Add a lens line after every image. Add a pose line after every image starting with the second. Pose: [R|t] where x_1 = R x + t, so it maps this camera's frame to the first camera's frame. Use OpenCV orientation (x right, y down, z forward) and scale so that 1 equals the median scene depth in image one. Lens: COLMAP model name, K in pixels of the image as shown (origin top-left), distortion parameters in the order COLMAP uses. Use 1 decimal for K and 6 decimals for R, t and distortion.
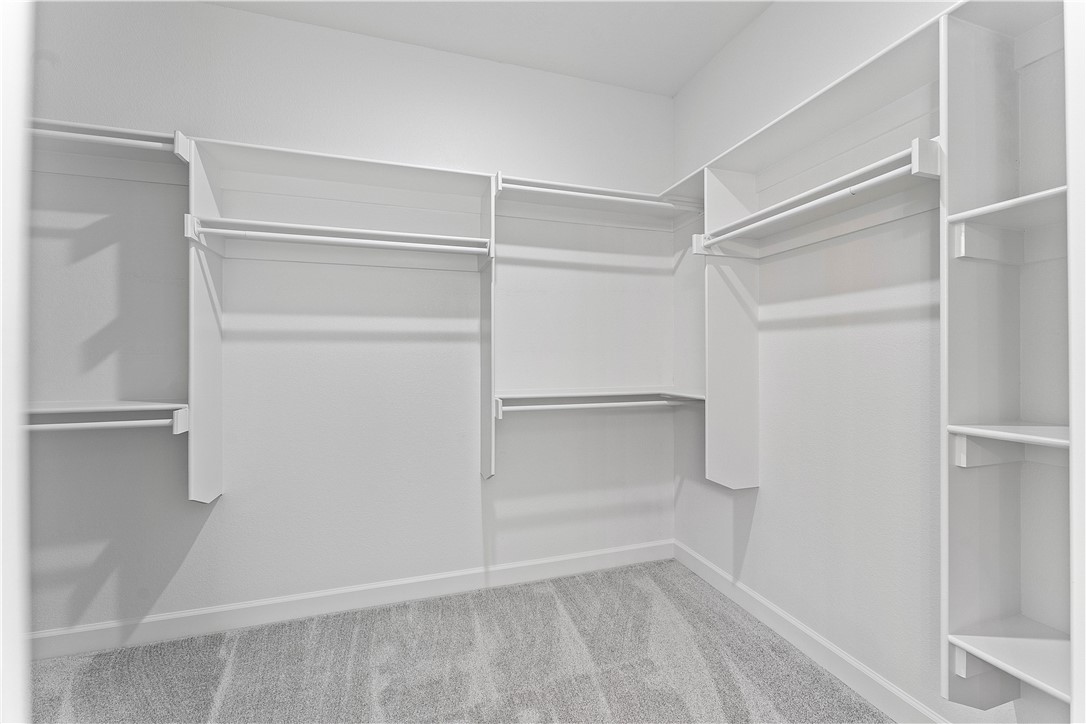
lens RADIAL K [[444.3, 0, 543.0], [0, 444.3, 362.0], [0, 0, 1]] dist [-0.000315, 0.000000]
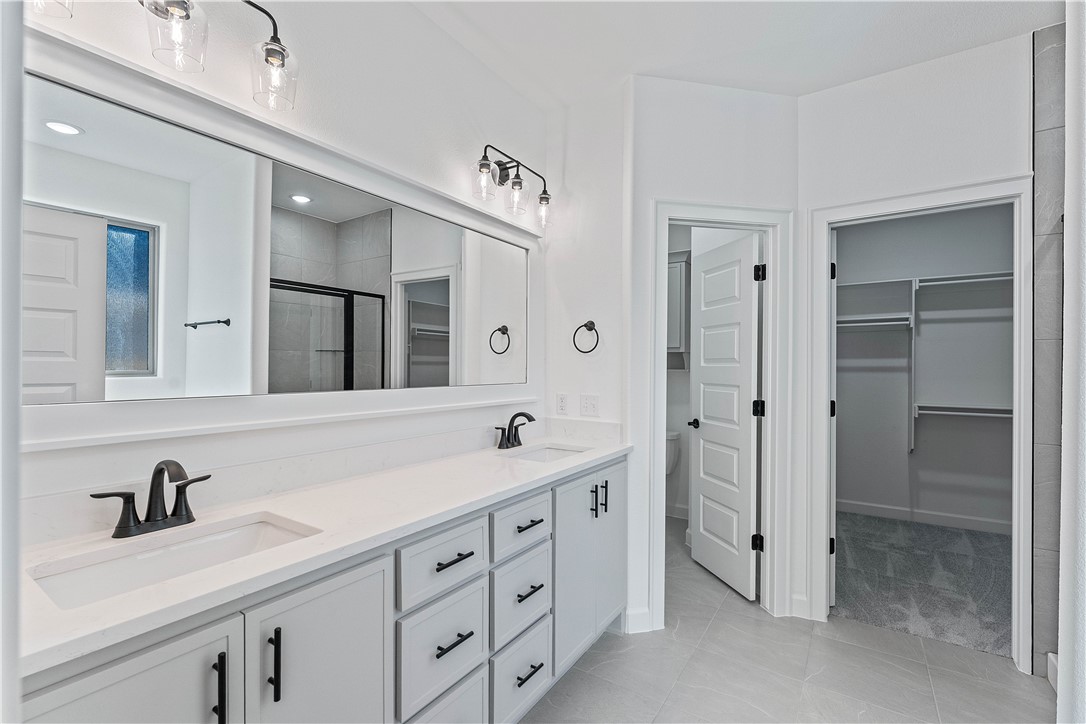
lens RADIAL K [[468.8, 0, 543.0], [0, 468.8, 362.0], [0, 0, 1]] dist [-0.000832, -0.000070]
pose [[0.630723, 0.000876, -0.776007, 0.385121], [-0.005525, 0.999979, -0.003363, -0.074167], [0.775988, 0.006409, 0.630715, -1.249656]]
